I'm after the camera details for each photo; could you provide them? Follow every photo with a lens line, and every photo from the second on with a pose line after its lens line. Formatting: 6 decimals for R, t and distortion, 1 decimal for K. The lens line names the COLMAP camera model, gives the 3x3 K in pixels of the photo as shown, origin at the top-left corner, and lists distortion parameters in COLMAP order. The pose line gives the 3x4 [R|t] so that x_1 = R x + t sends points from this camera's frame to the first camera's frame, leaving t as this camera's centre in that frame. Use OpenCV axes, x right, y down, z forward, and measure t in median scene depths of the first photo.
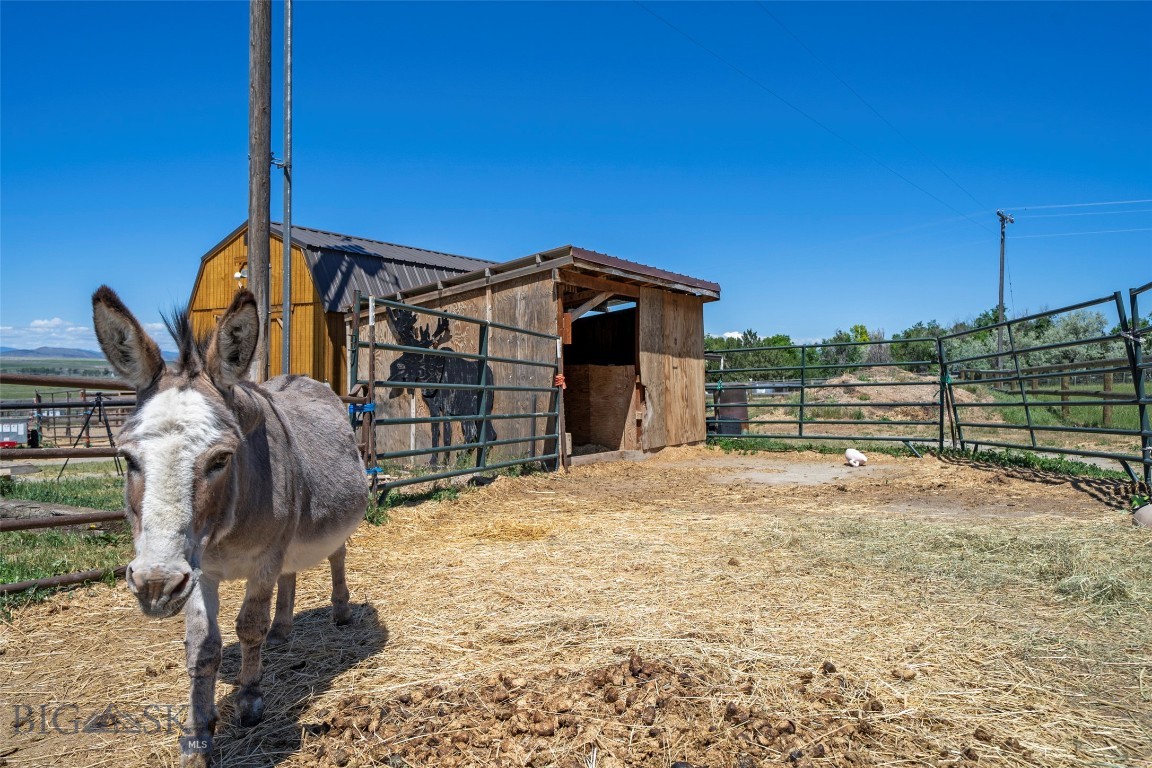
lens RADIAL K [[782.8, 0, 576.0], [0, 782.8, 381.1], [0, 0, 1]] dist [0.003836, 0.000983]
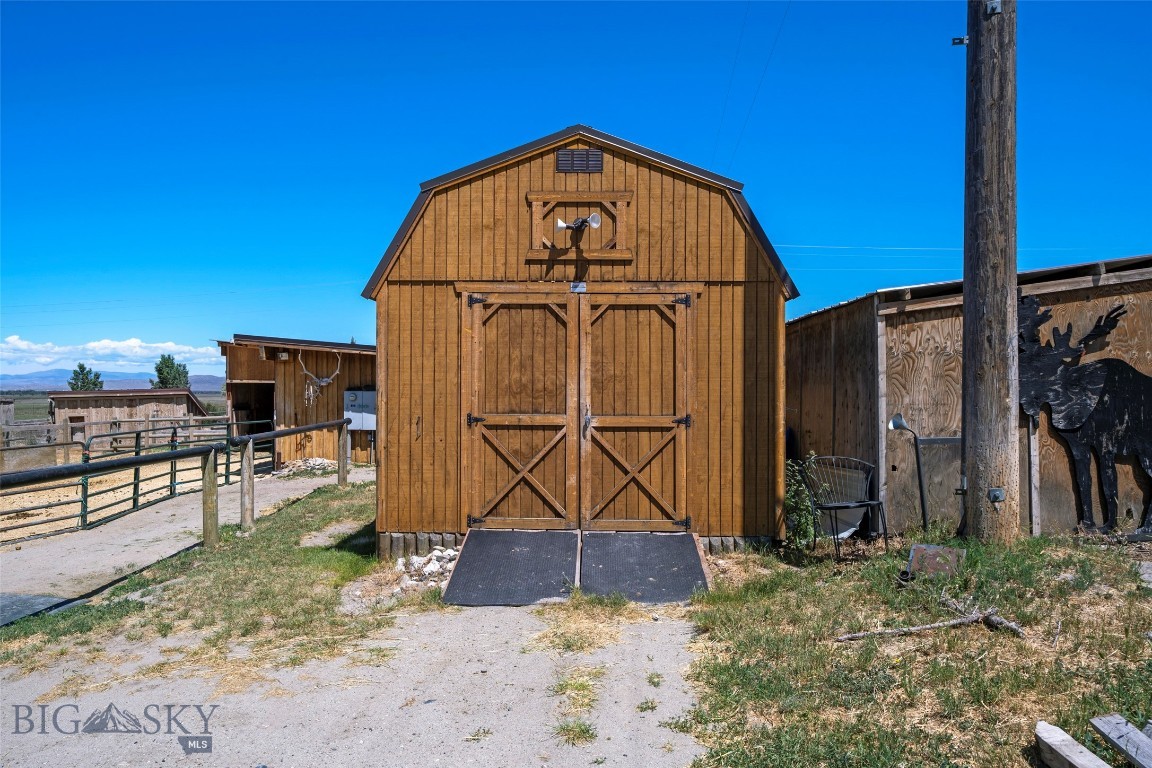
lens RADIAL K [[782.8, 0, 575.4], [0, 782.8, 382.9], [0, 0, 1]] dist [0.003836, 0.000983]
pose [[0.839383, -0.006539, 0.543502, -0.778546], [0.010094, 0.999943, -0.003560, -0.019948], [-0.543447, 0.008474, 0.839401, 0.557850]]
